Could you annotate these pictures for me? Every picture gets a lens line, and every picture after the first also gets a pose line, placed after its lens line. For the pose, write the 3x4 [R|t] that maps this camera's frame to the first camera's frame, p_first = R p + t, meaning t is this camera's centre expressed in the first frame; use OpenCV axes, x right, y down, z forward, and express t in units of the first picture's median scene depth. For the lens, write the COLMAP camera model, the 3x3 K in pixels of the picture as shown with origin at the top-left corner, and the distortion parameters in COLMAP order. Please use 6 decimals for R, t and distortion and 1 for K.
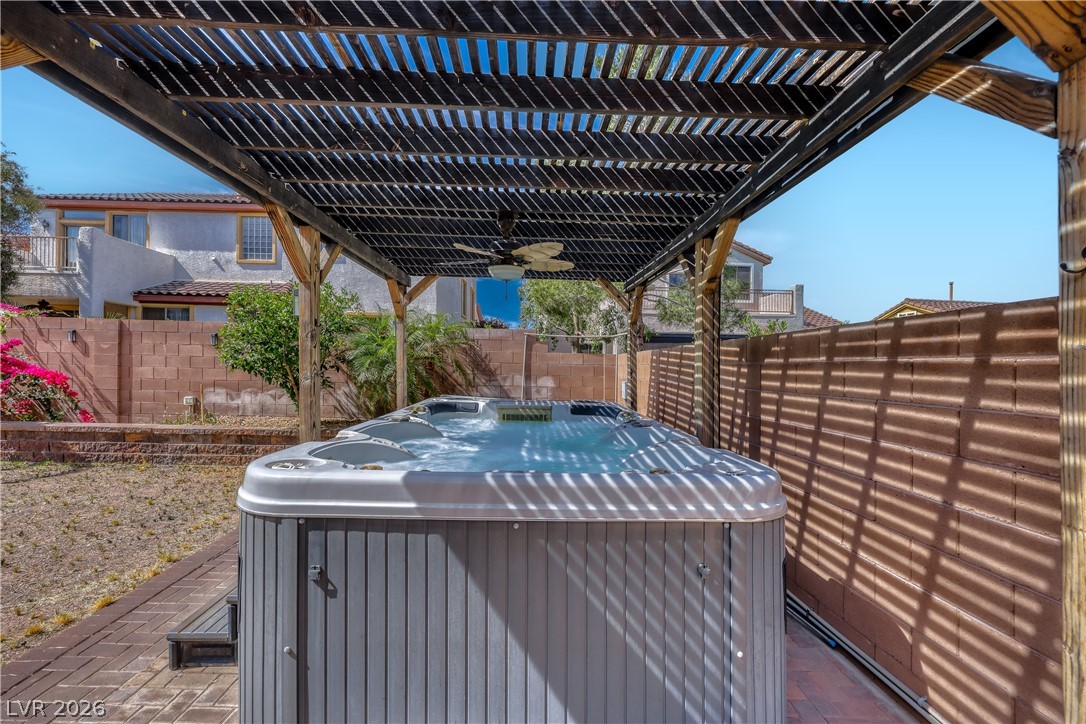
lens RADIAL K [[433.2, 0, 539.6], [0, 433.2, 373.6], [0, 0, 1]] dist [-0.003335, -0.000047]
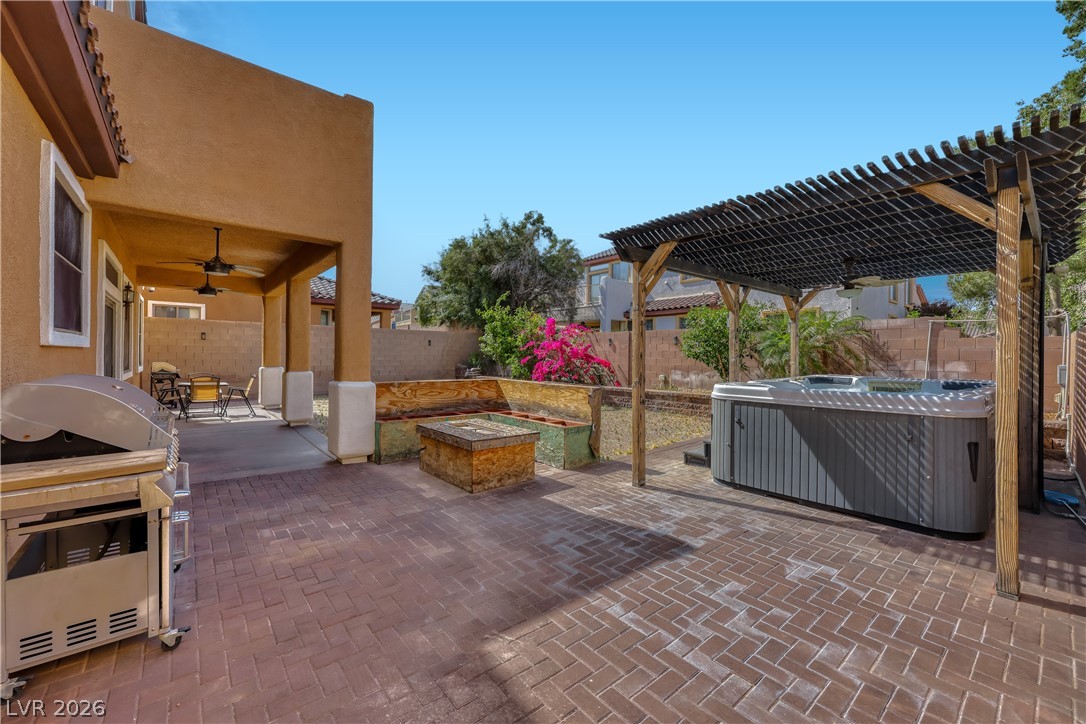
lens RADIAL K [[433.2, 0, 541.9], [0, 433.2, 369.9], [0, 0, 1]] dist [-0.003335, -0.000047]
pose [[0.623411, 0.007783, -0.781856, 0.240175], [-0.003789, 0.999969, 0.006933, 0.027285], [0.781885, -0.001360, 0.623421, -0.471713]]
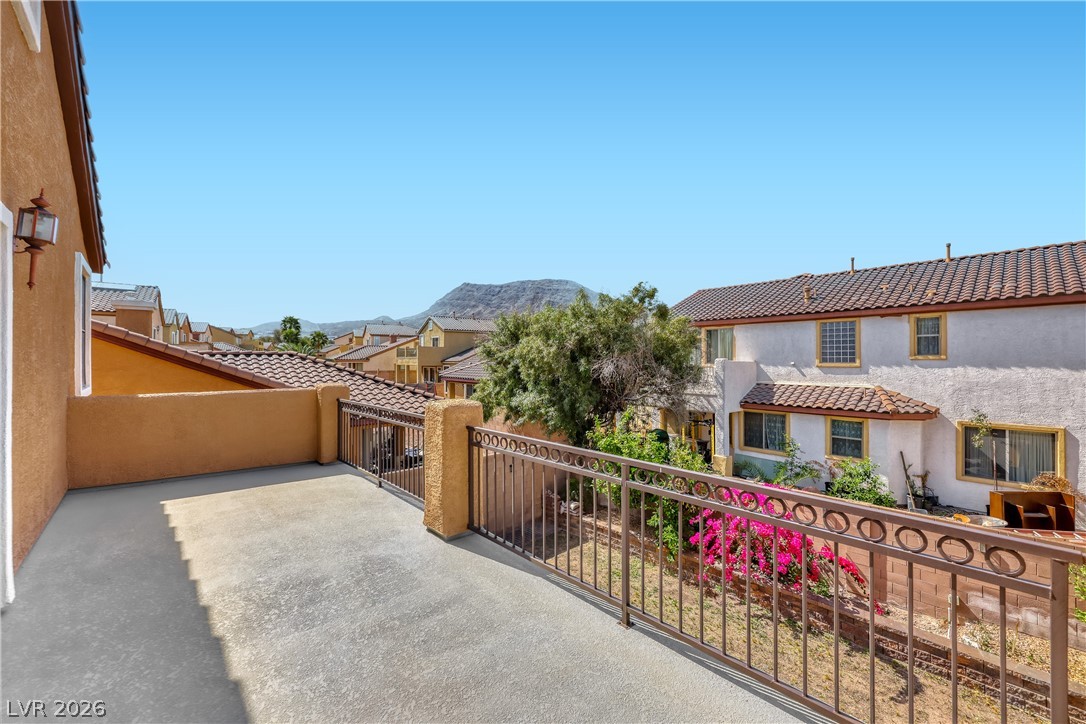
lens RADIAL K [[433.2, 0, 540.4], [0, 433.2, 366.8], [0, 0, 1]] dist [-0.003335, -0.000047]
pose [[0.658270, -0.009779, -0.752719, -0.802940], [0.008644, 0.999948, -0.005432, -0.599815], [0.752732, -0.002931, 0.658320, -0.524763]]
